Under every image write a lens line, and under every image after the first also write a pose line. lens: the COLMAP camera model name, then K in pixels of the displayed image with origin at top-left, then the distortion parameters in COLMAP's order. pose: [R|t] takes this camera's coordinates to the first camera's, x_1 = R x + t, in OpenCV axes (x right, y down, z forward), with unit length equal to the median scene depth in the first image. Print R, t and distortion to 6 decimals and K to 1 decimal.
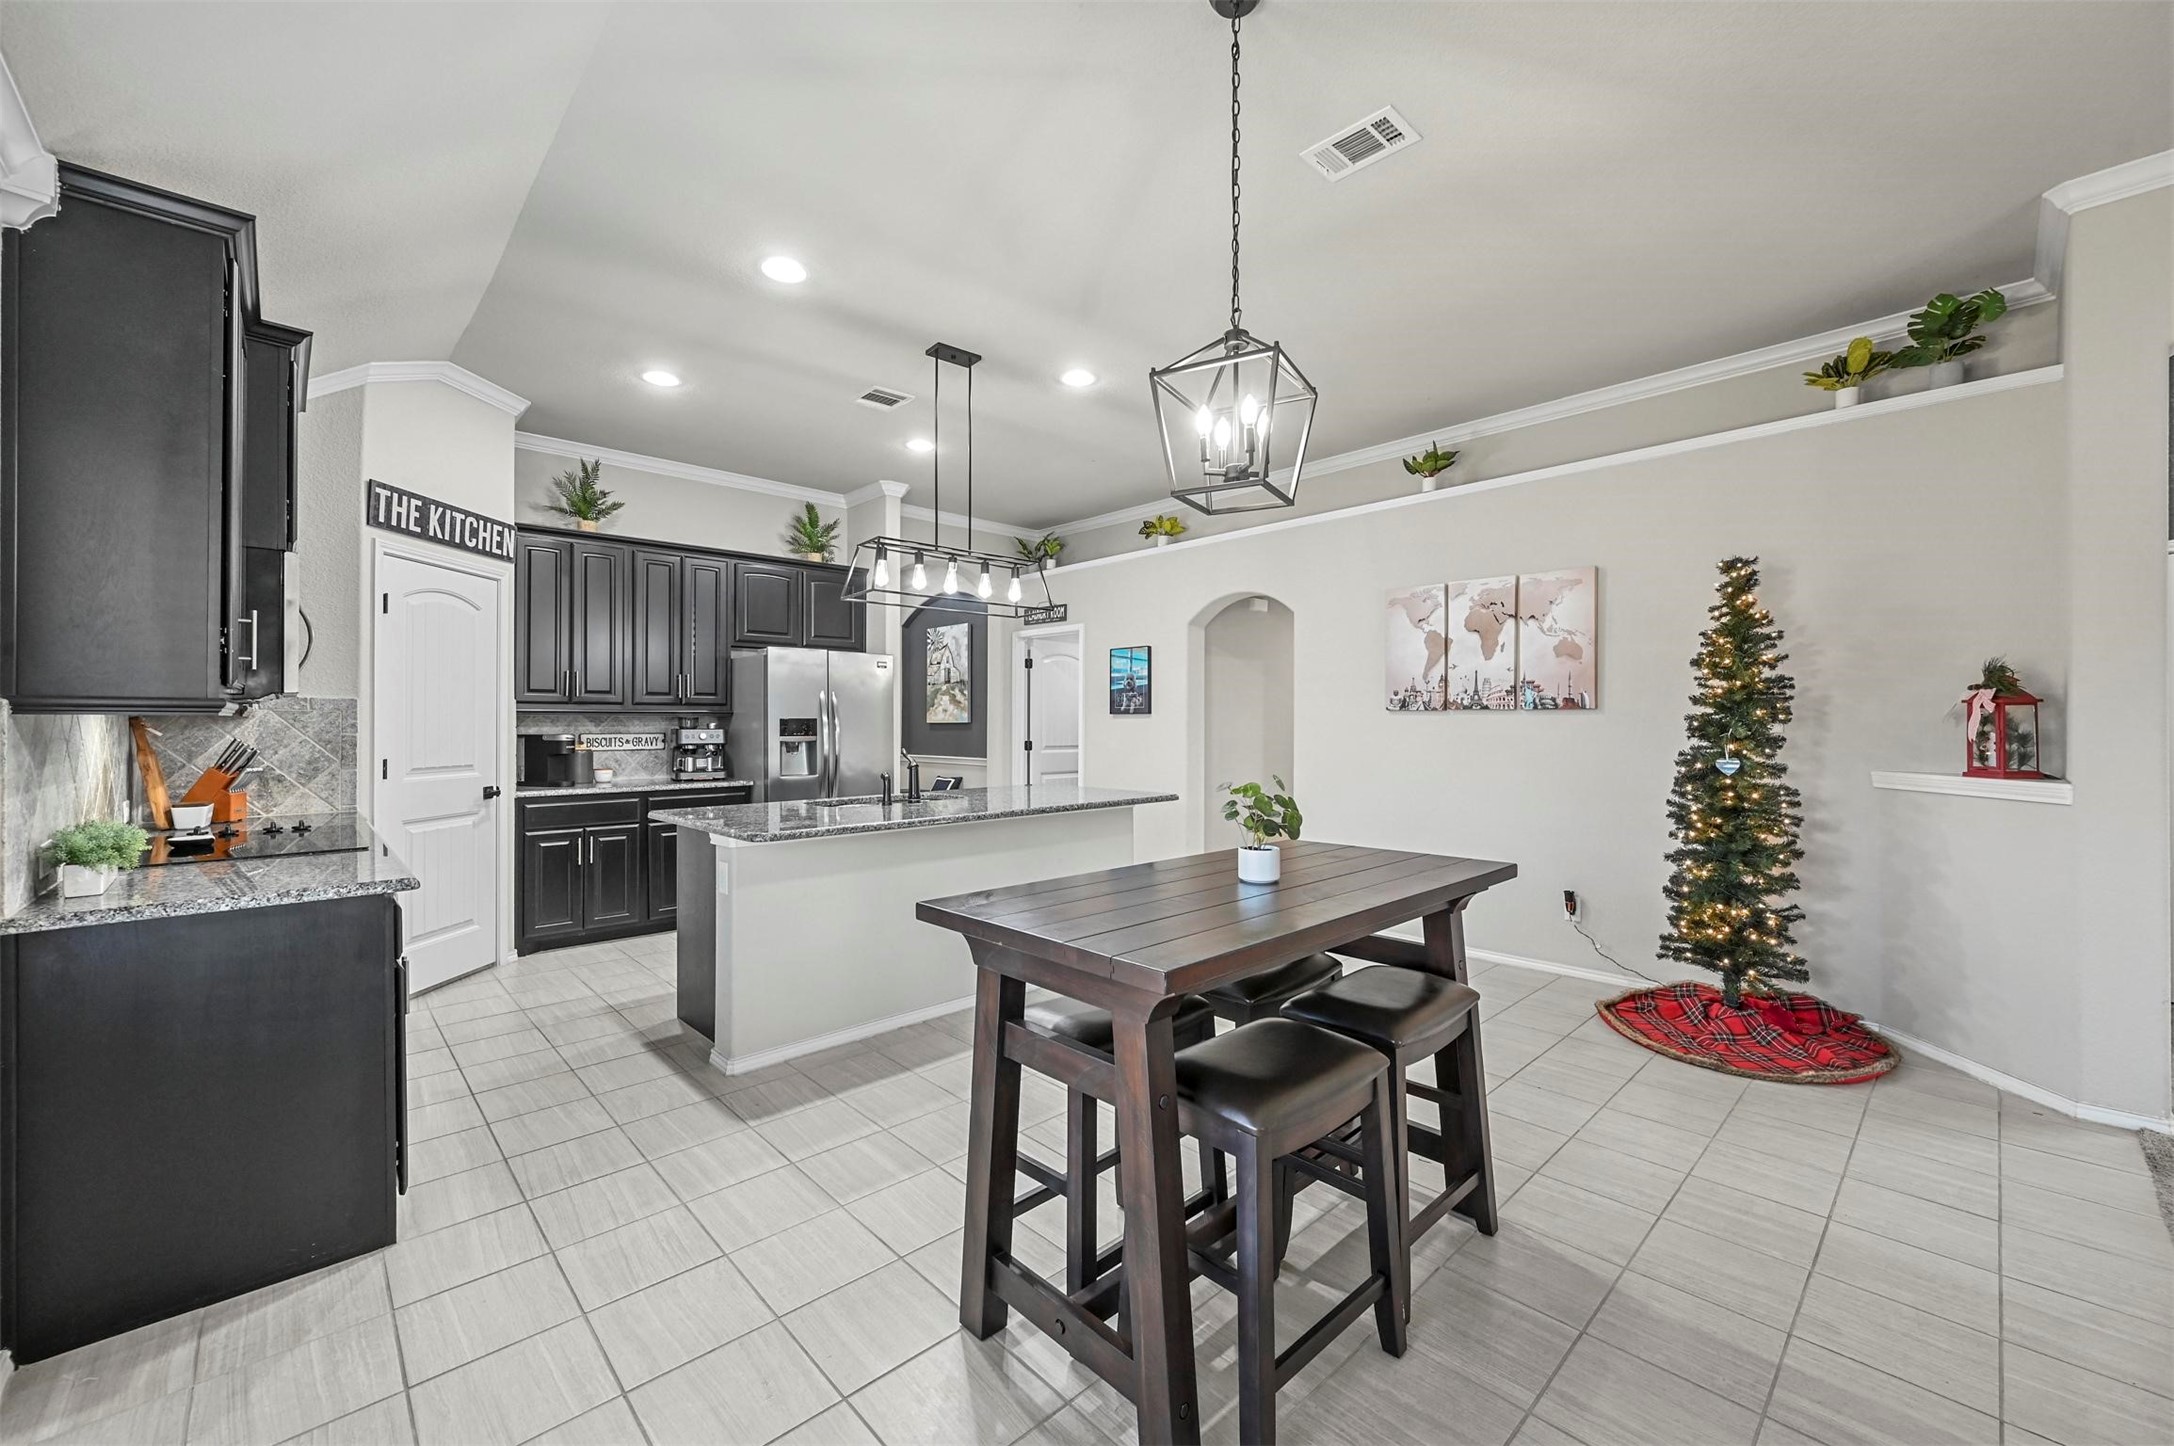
lens RADIAL K [[856.7, 0, 1095.5], [0, 856.7, 724.5], [0, 0, 1]] dist [-0.001243, 0.000016]
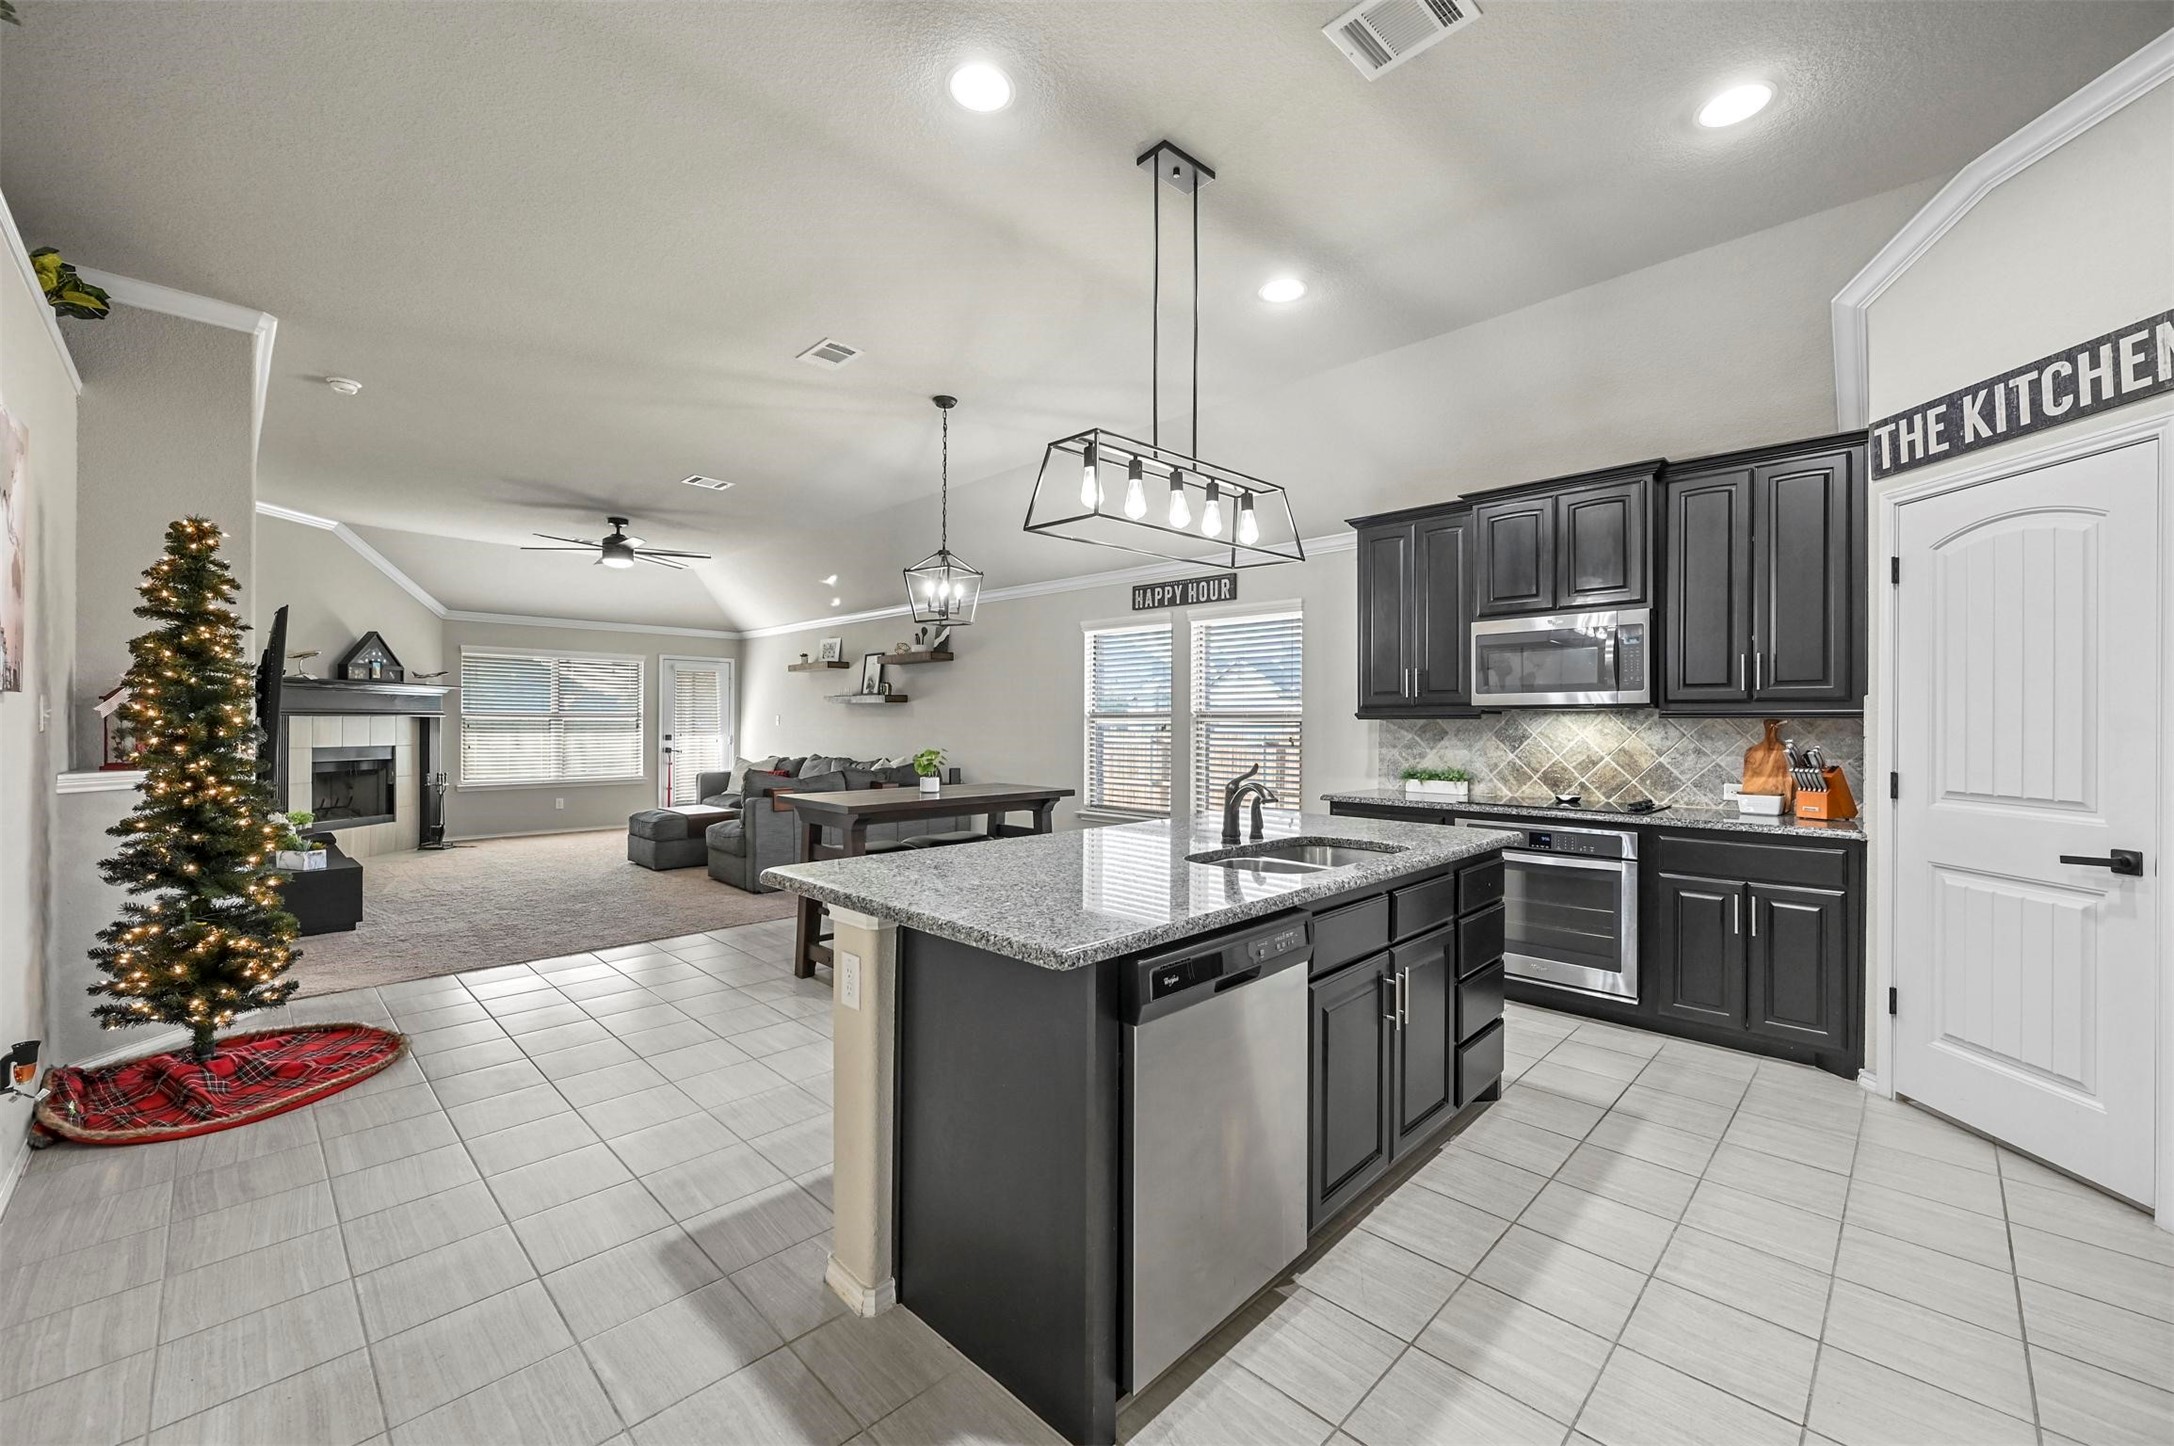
lens RADIAL K [[858.0, 0, 1095.1], [0, 858.0, 720.7], [0, 0, 1]] dist [-0.001682, 0.000313]
pose [[-0.999295, -0.004233, -0.037298, -0.070346], [-0.004303, 0.999989, 0.001793, -0.003600], [0.037290, 0.001953, -0.999303, 1.483496]]
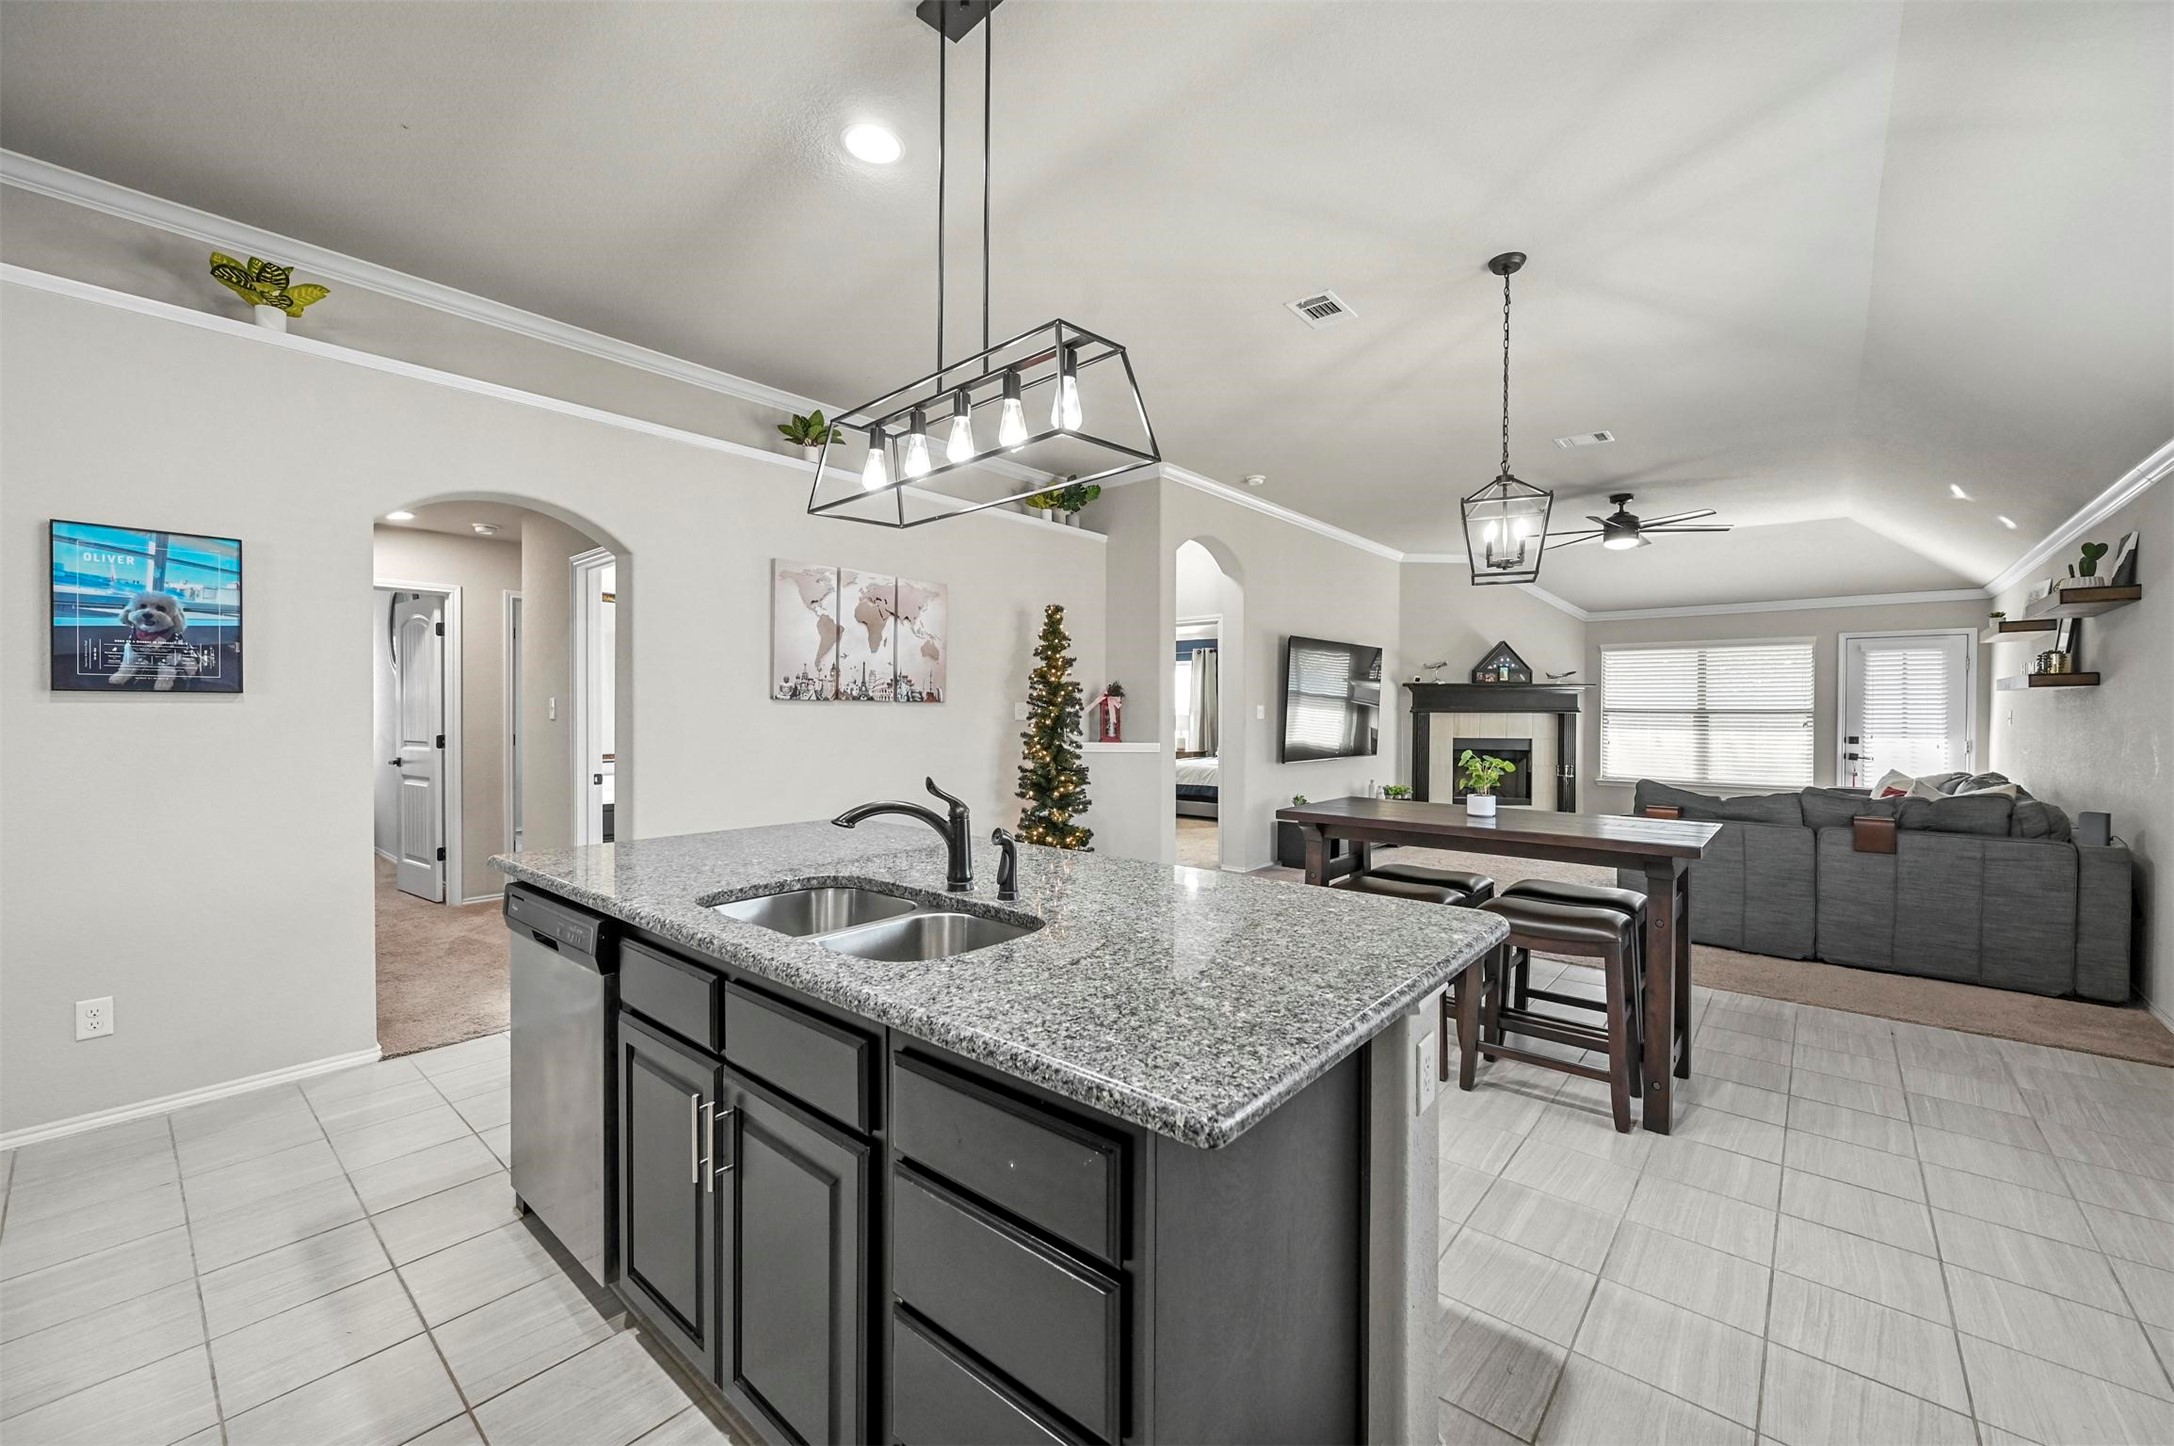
lens RADIAL K [[854.8, 0, 1091.9], [0, 854.8, 719.6], [0, 0, 1]] dist [0.000623, 0.000134]
pose [[-0.102387, -0.010053, 0.994694, -0.611290], [-0.002106, 0.999949, 0.009890, -0.005649], [-0.994742, -0.001083, -0.102403, 0.870075]]
